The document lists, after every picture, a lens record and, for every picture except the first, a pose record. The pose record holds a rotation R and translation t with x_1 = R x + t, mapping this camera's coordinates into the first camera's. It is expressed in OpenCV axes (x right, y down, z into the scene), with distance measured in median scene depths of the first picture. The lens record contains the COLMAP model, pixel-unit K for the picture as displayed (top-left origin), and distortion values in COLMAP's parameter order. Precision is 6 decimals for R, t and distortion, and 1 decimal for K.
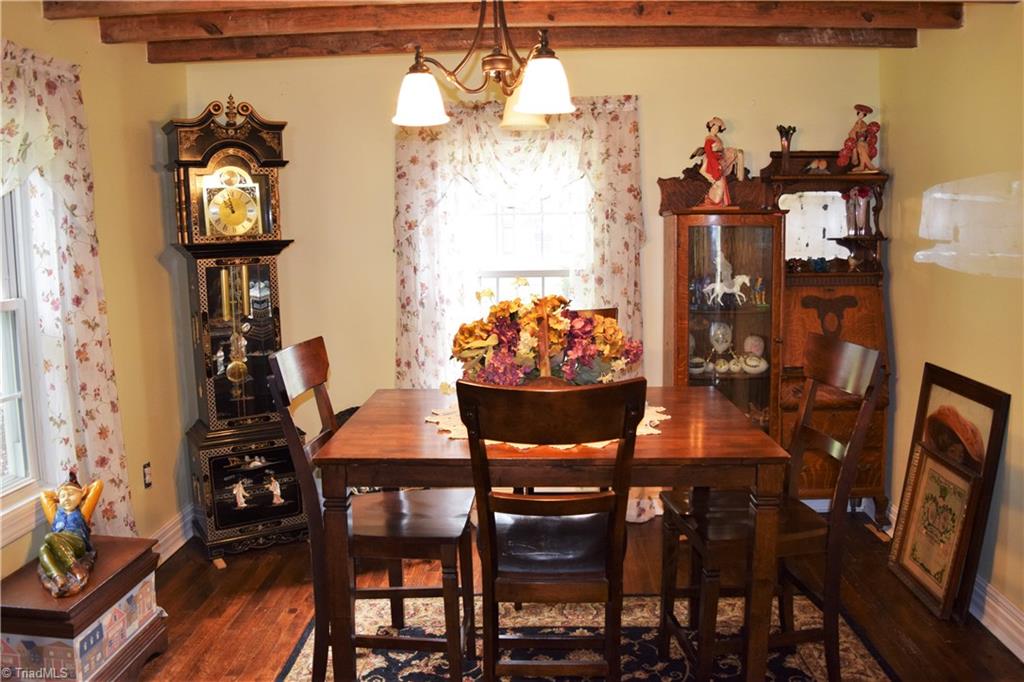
lens RADIAL K [[808.6, 0, 512.0], [0, 808.6, 341.0], [0, 0, 1]] dist [-0.089667, -0.000378]
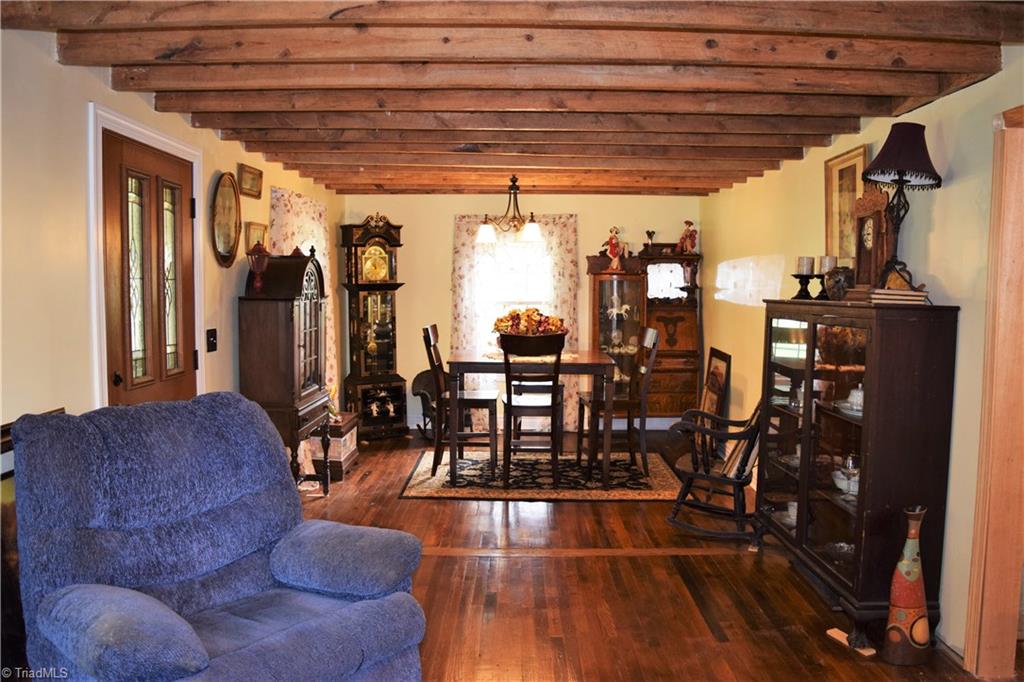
lens RADIAL K [[808.6, 0, 512.0], [0, 808.6, 341.0], [0, 0, 1]] dist [-0.089667, -0.000378]
pose [[0.999406, 0.017708, 0.029561, -0.058460], [-0.016062, 0.998356, -0.055022, 0.123895], [-0.030486, 0.054515, 0.998047, -1.003439]]
